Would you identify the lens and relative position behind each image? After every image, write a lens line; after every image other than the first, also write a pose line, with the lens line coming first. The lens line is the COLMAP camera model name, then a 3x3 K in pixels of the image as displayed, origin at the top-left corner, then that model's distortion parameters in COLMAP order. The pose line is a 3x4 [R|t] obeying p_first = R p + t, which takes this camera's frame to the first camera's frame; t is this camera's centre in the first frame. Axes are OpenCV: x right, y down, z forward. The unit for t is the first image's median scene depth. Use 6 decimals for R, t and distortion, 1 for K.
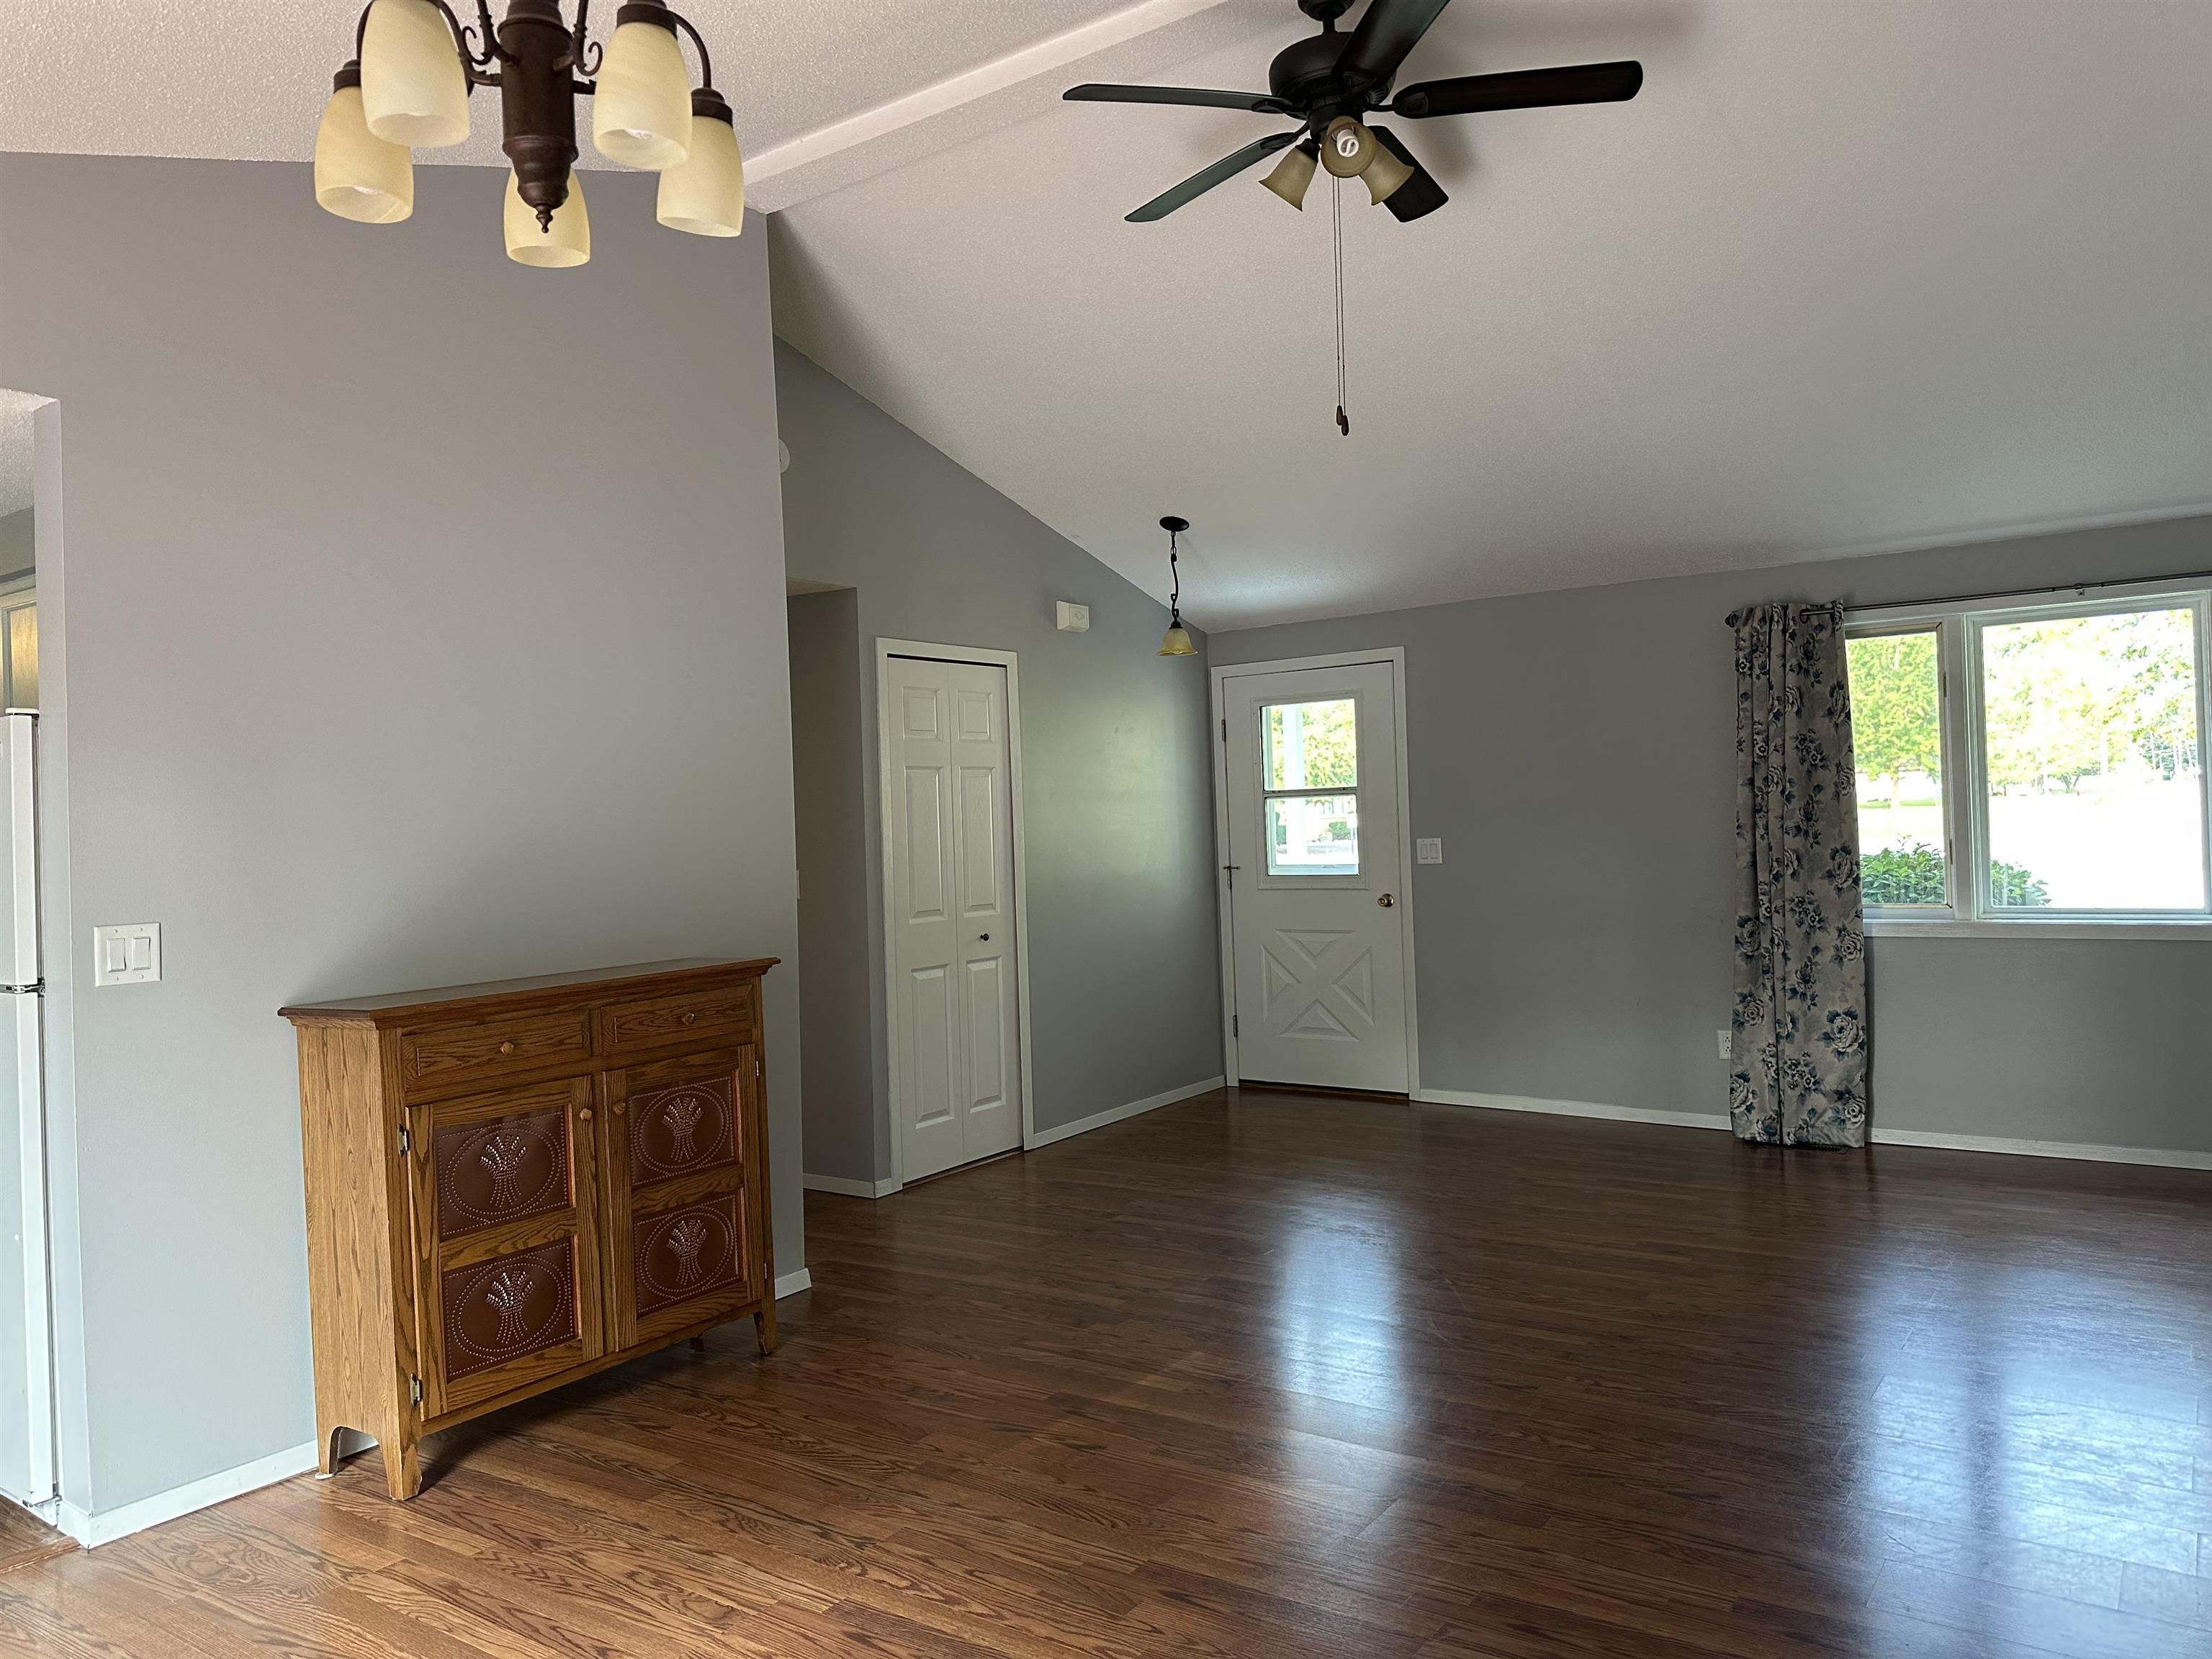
lens RADIAL K [[1558.6, 0, 1106.0], [0, 1558.6, 829.5], [0, 0, 1]] dist [-0.004189, -0.001772]
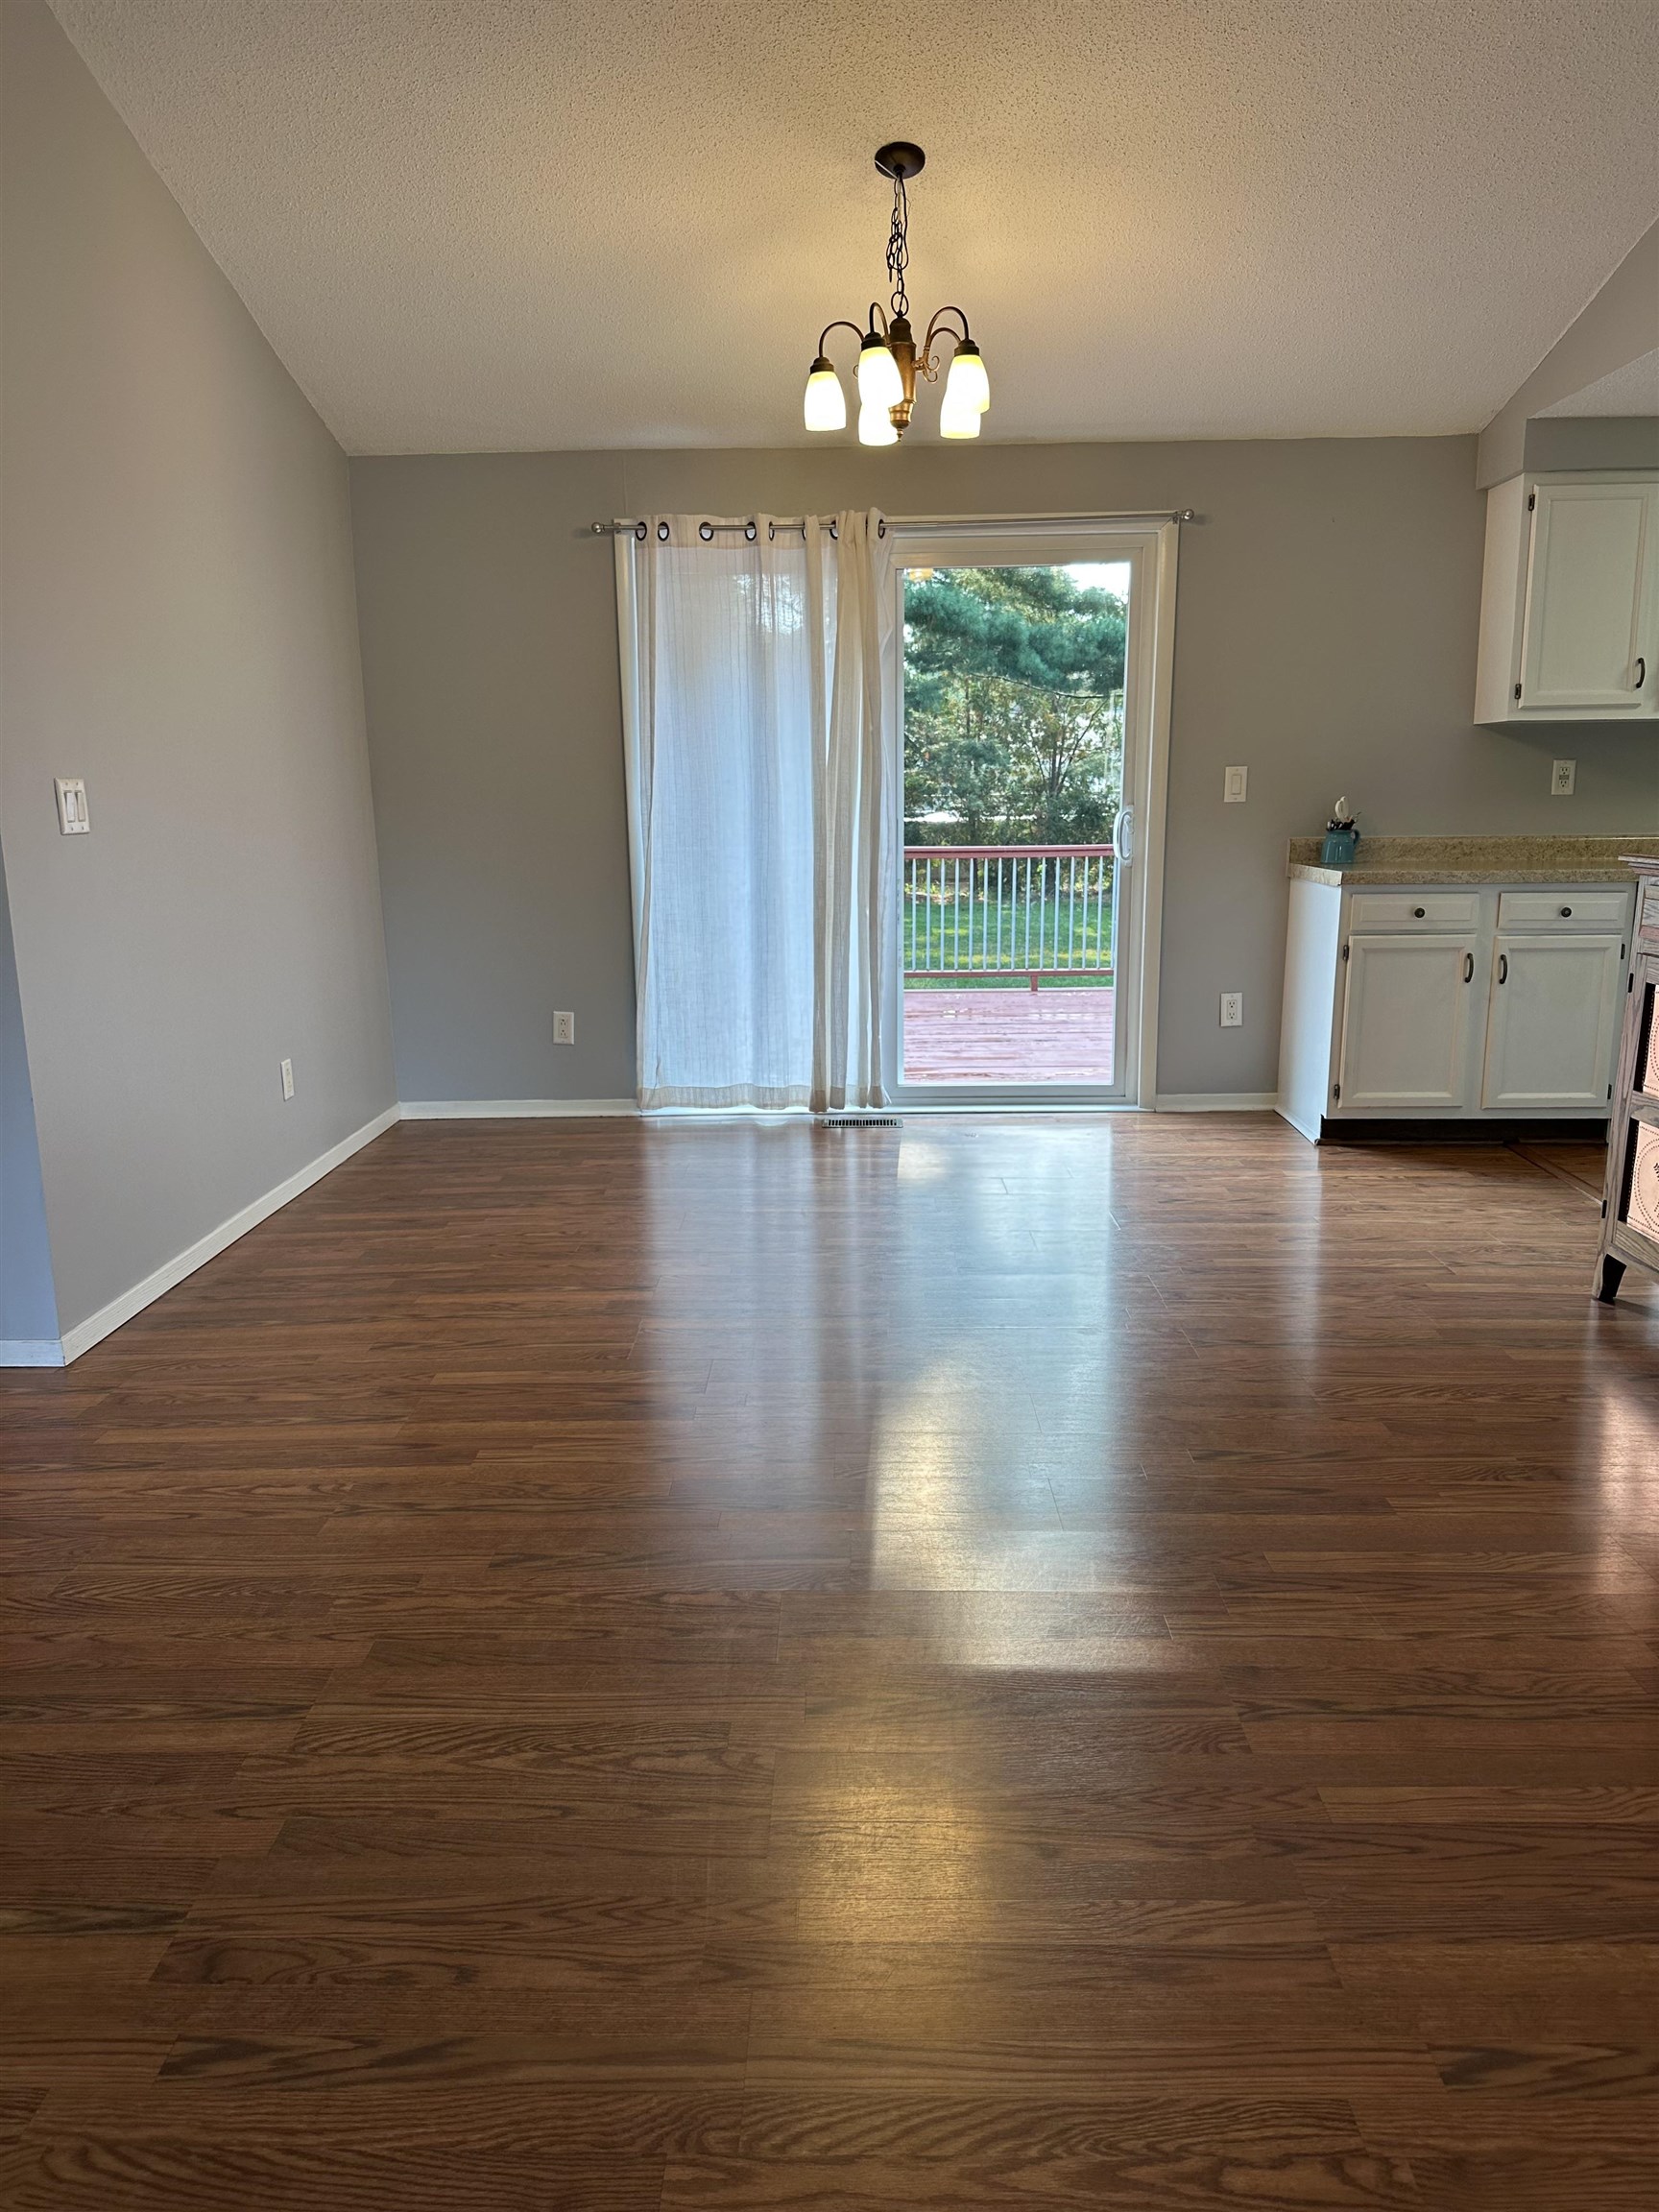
lens RADIAL K [[1600.9, 0, 829.5], [0, 1600.9, 1106.0], [0, 0, 1]] dist [0.164300, -0.000785]
pose [[-0.826795, 0.153301, -0.541211, 0.621122], [0.037870, 0.975133, 0.218359, 0.017192], [0.561227, 0.160043, -0.812041, 1.617682]]
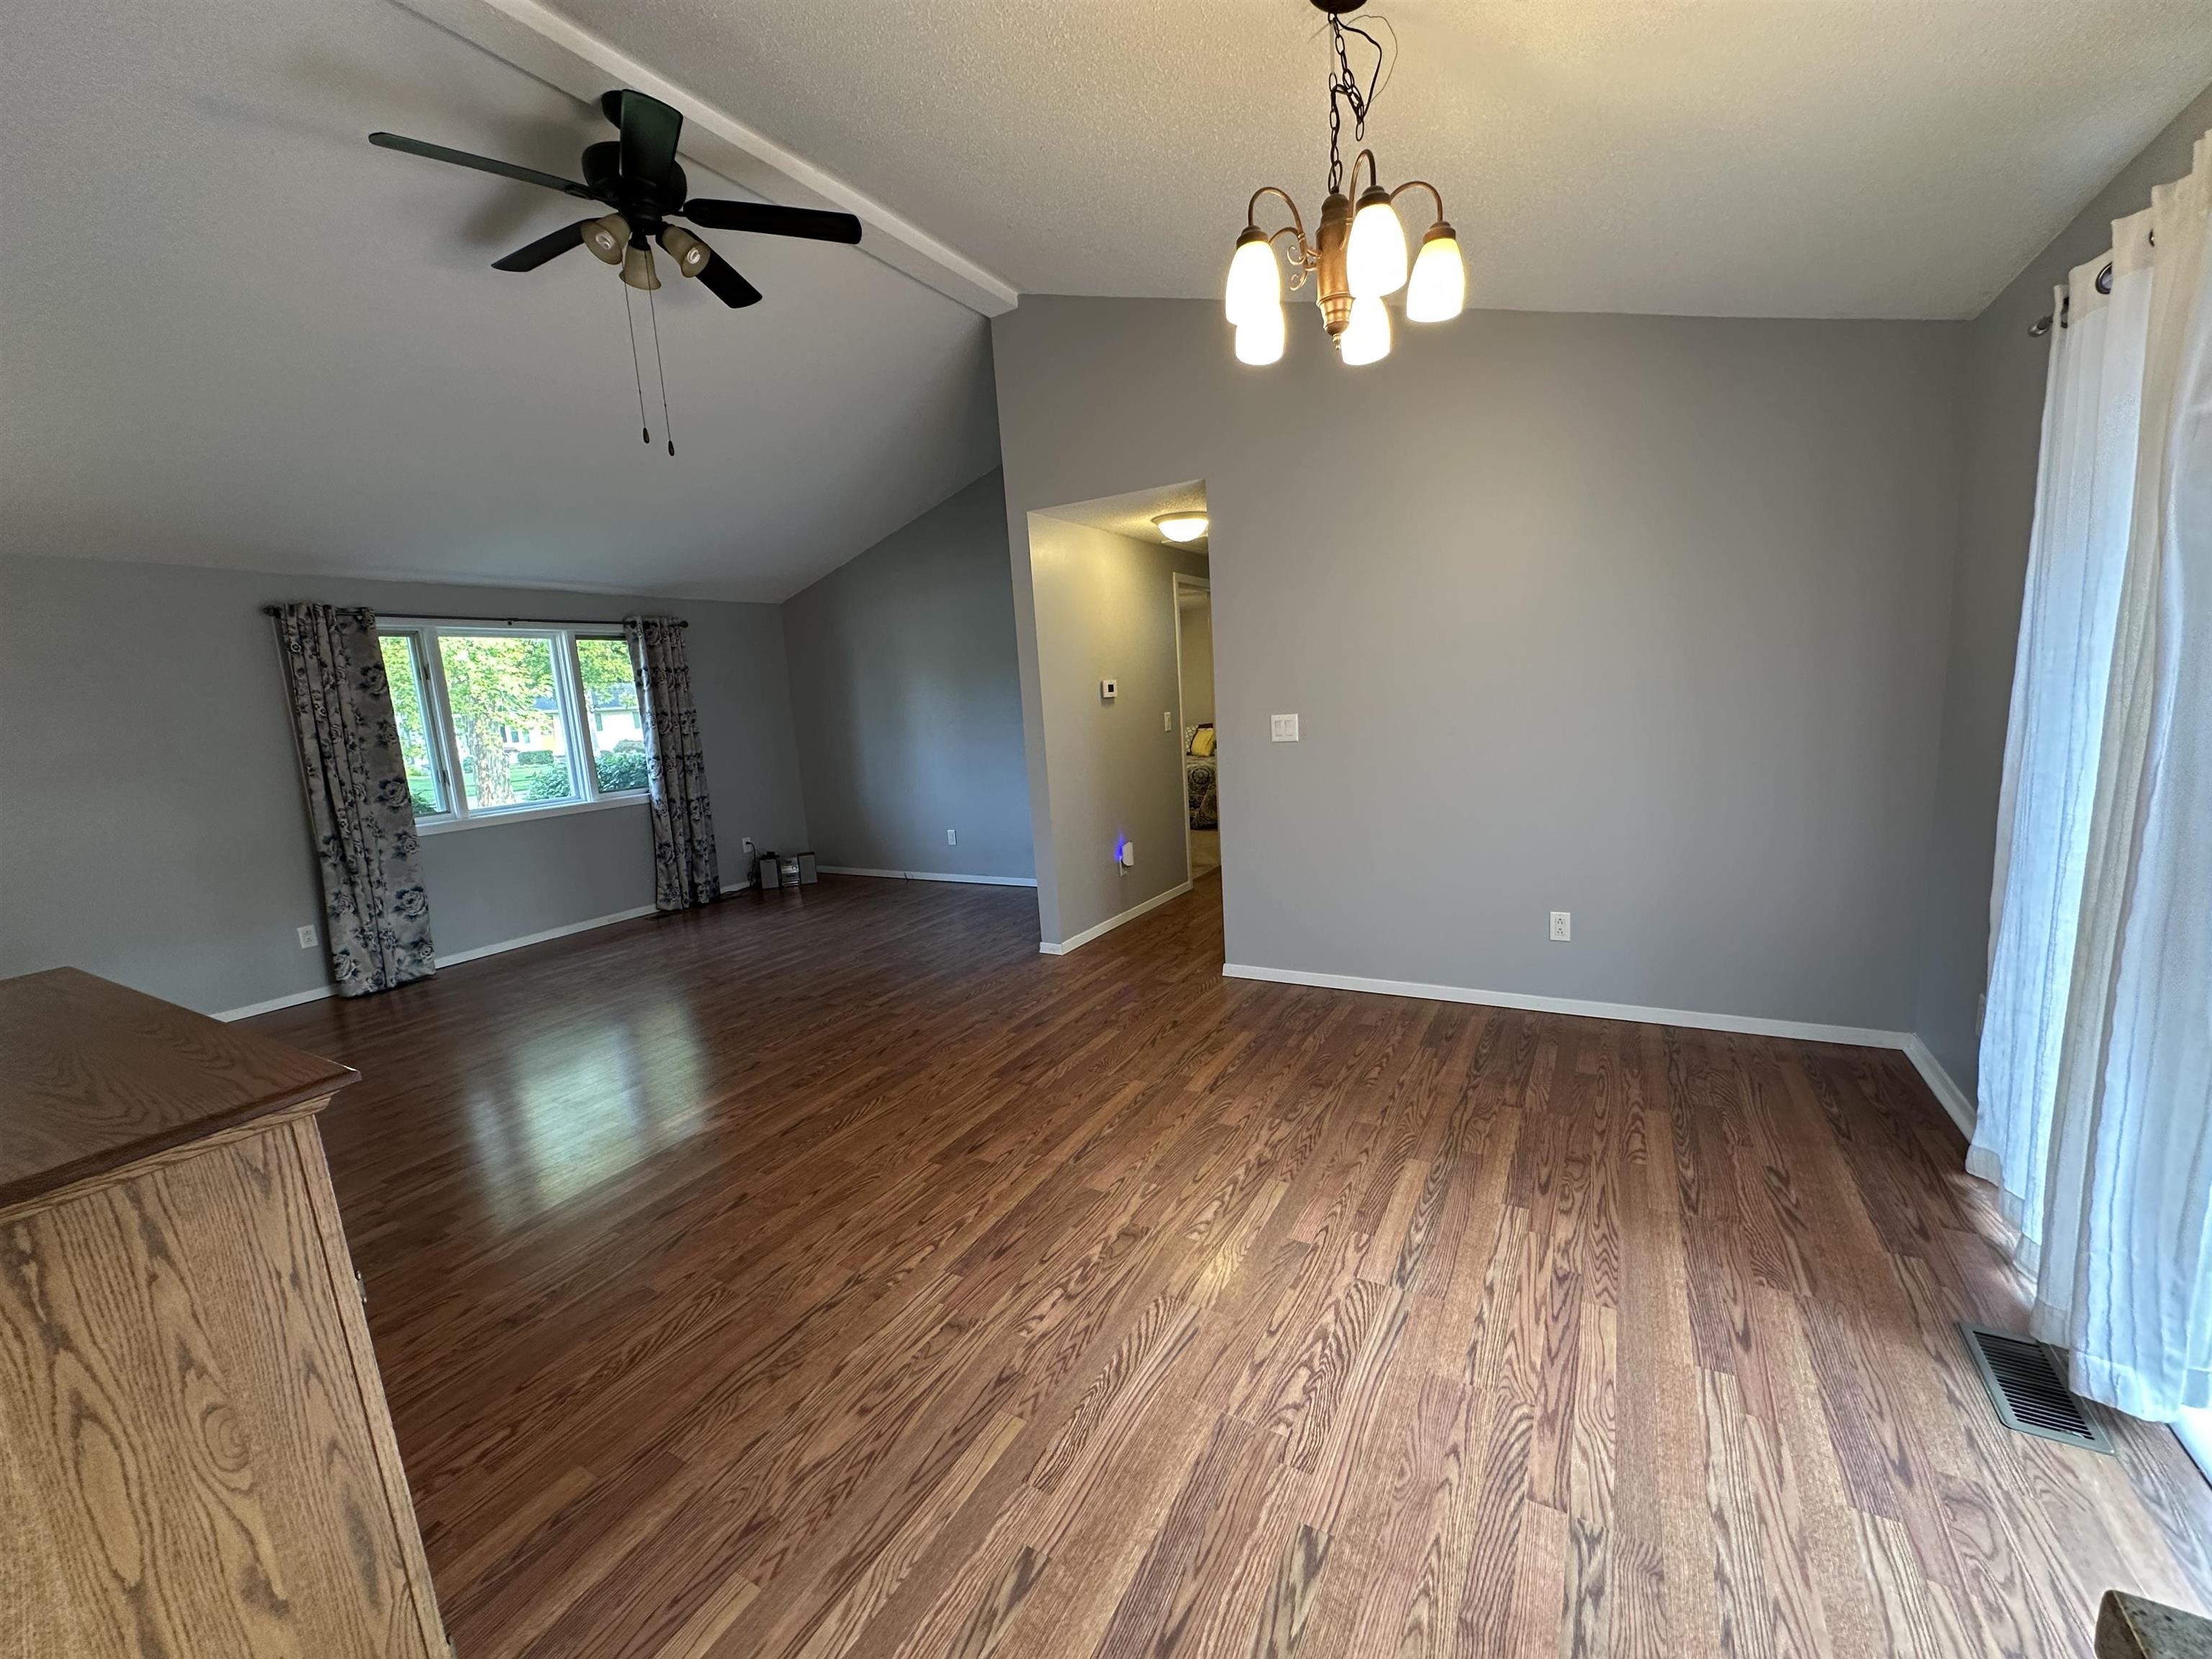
lens RADIAL K [[878.0, 0, 1106.0], [0, 878.0, 829.5], [0, 0, 1]] dist [-0.001128, 0.000059]
pose [[-0.078650, -0.113109, 0.990465, -0.767014], [0.072604, 0.990254, 0.118850, 0.017333], [-0.994255, 0.081260, -0.069671, 0.739559]]
